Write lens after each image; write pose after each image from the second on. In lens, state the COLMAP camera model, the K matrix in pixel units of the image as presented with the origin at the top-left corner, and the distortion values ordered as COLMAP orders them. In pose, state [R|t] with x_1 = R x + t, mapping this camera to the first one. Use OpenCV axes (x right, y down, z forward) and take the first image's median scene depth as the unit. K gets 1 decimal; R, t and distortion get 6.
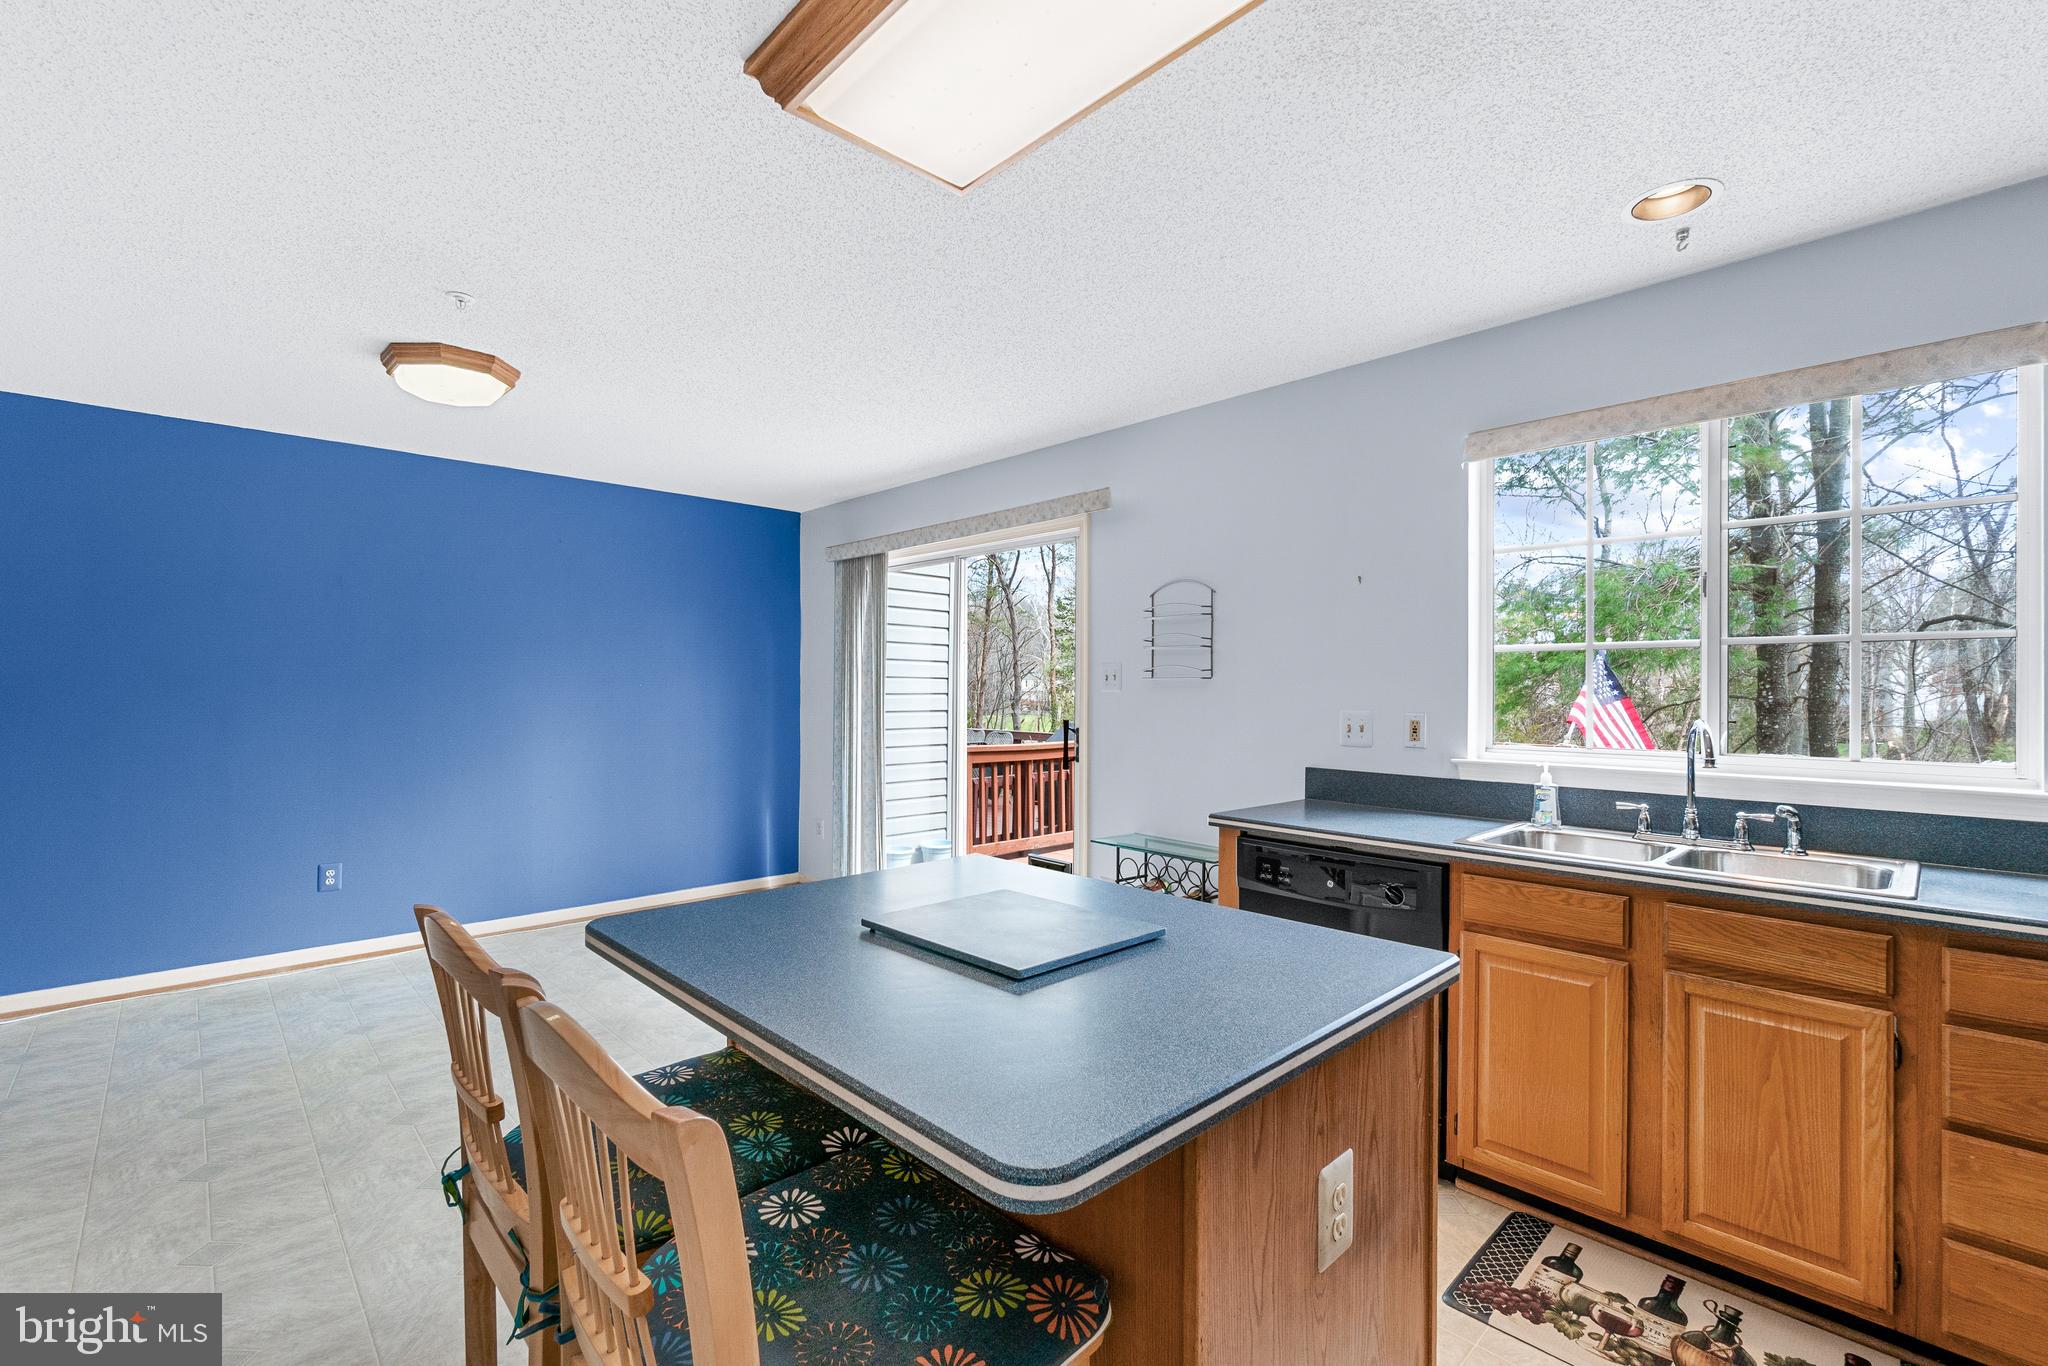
lens RADIAL K [[881.6, 0, 1028.3], [0, 881.6, 698.2], [0, 0, 1]] dist [-0.002345, 0.000067]
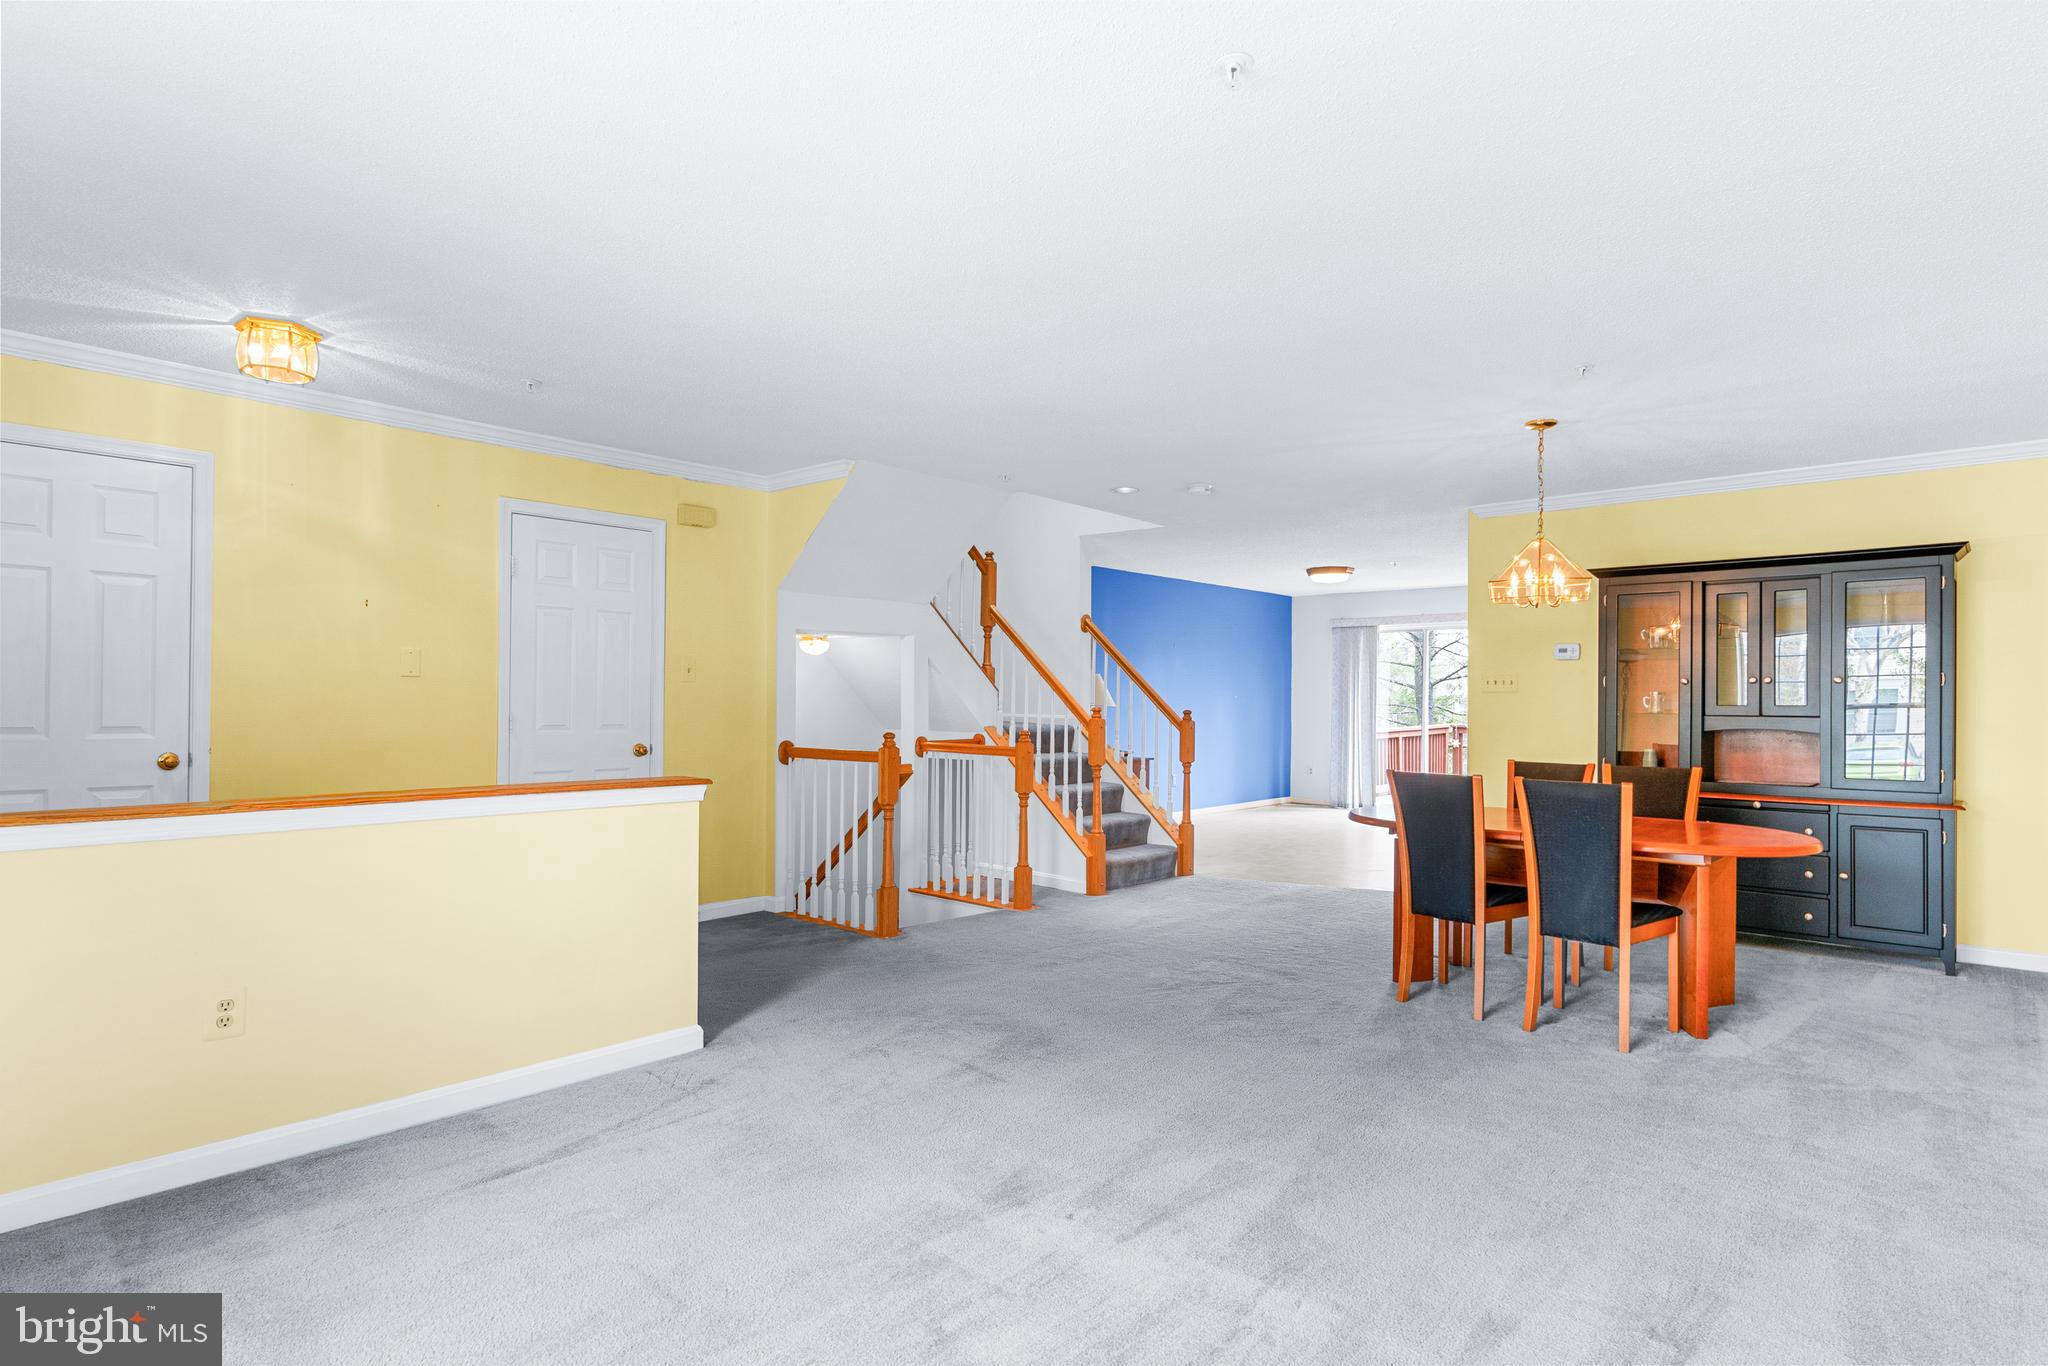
lens RADIAL K [[1079.1, 0, 1024.0], [0, 1079.1, 683.0], [0, 0, 1]] dist [-0.001781, -0.001636]
pose [[0.997630, 0.001170, 0.068803, -1.772276], [0.000477, 0.999714, -0.023912, 0.033224], [-0.068811, 0.023888, 0.997344, -2.164432]]
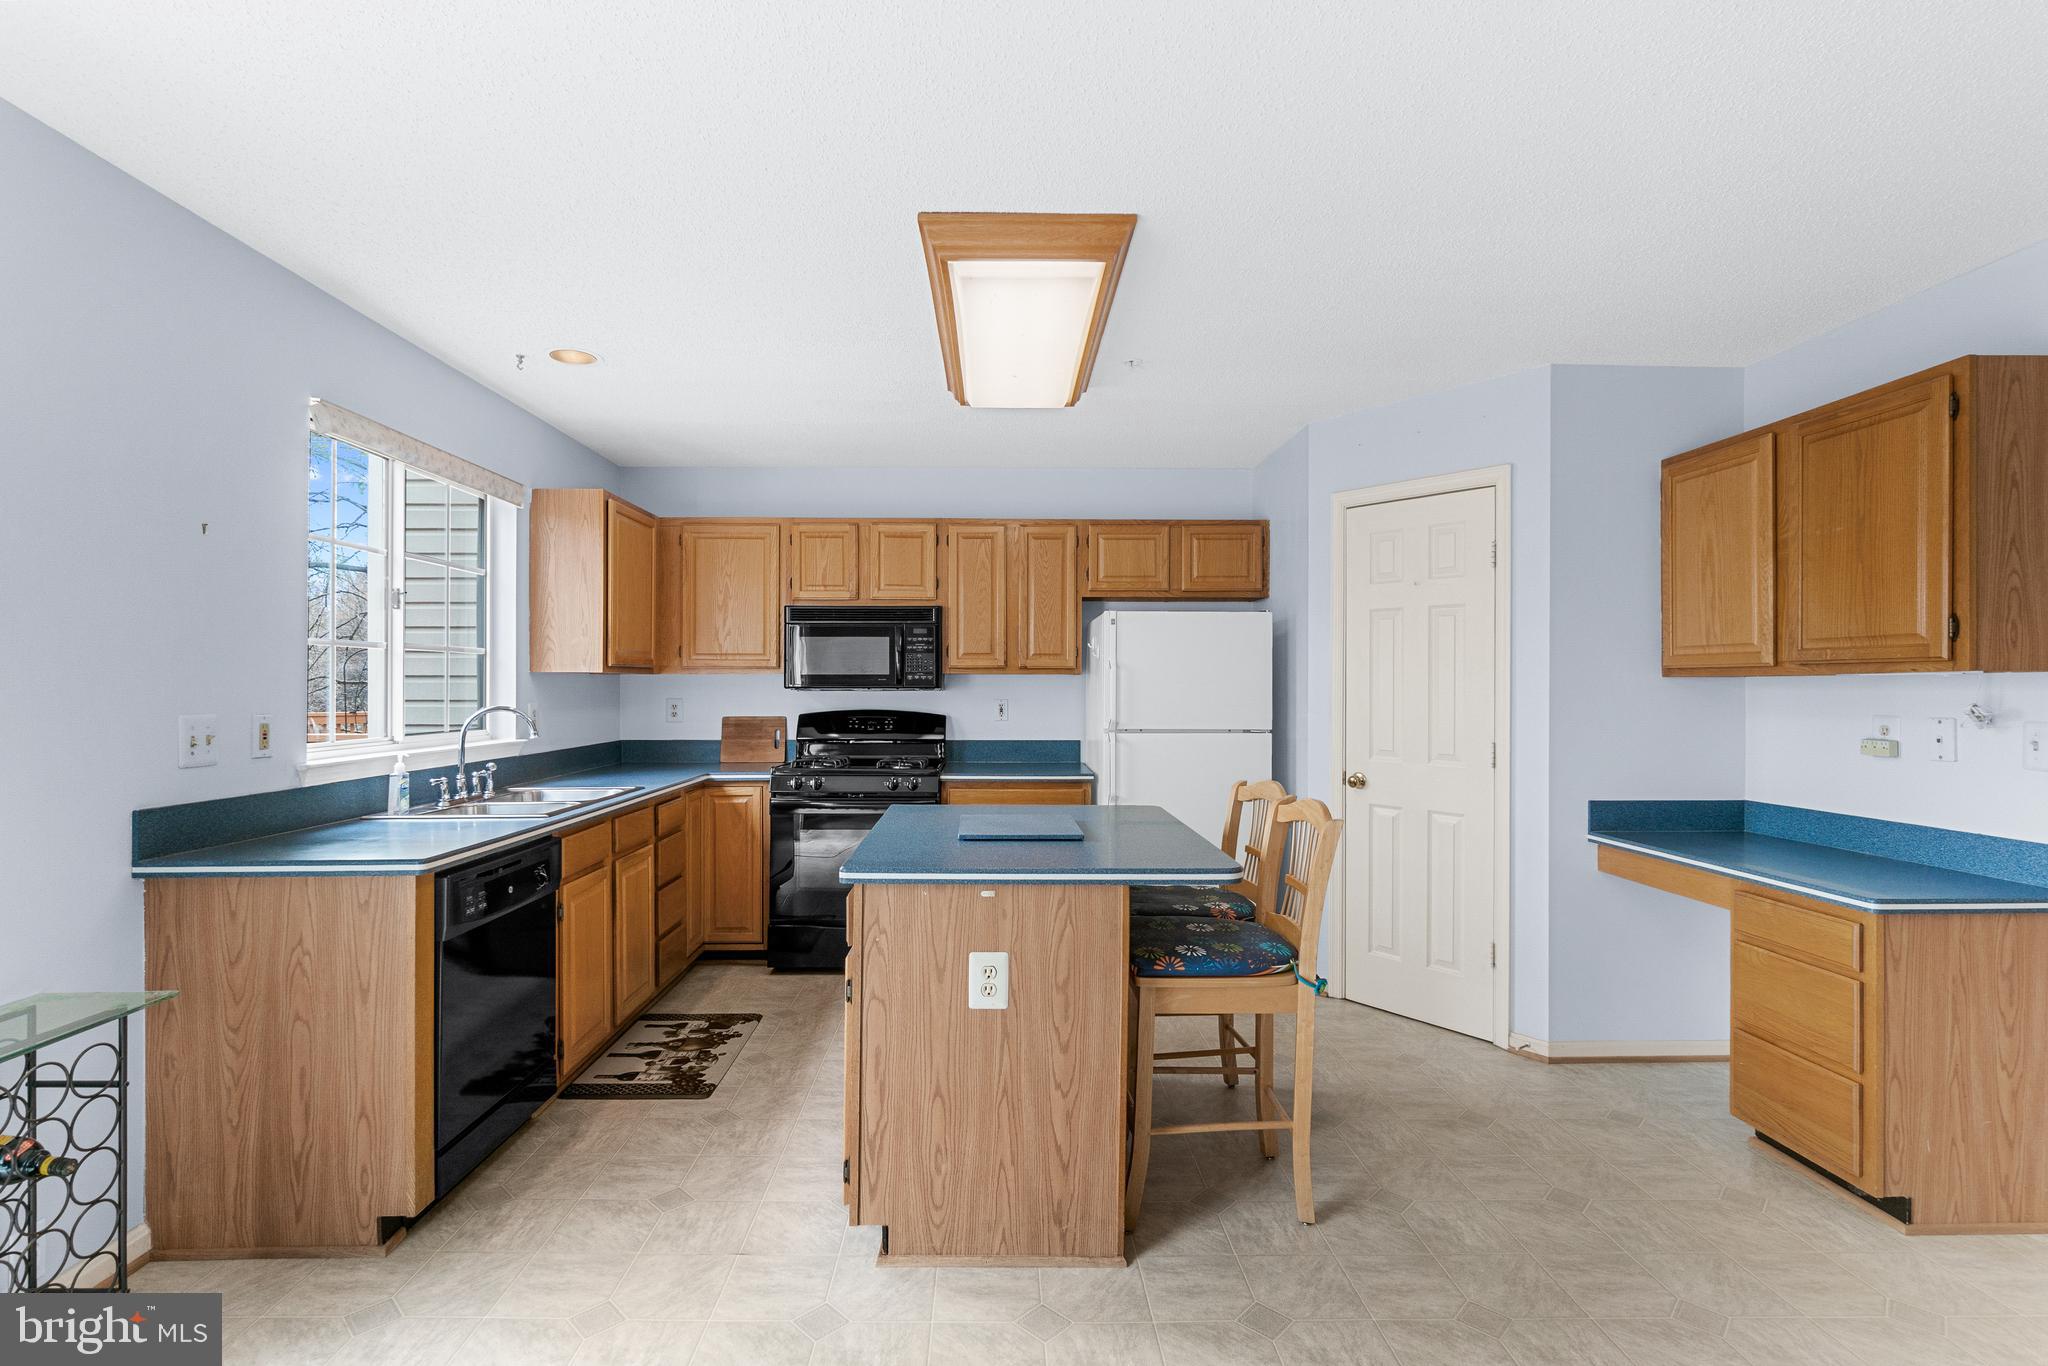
lens RADIAL K [[969.4, 0, 998.3], [0, 969.4, 685.4], [0, 0, 1]] dist [-0.009280, 0.001172]
pose [[-0.720171, -0.007235, 0.693759, -0.599264], [-0.001532, 0.999960, 0.008838, -0.016266], [-0.693795, 0.005302, -0.720153, 1.081486]]
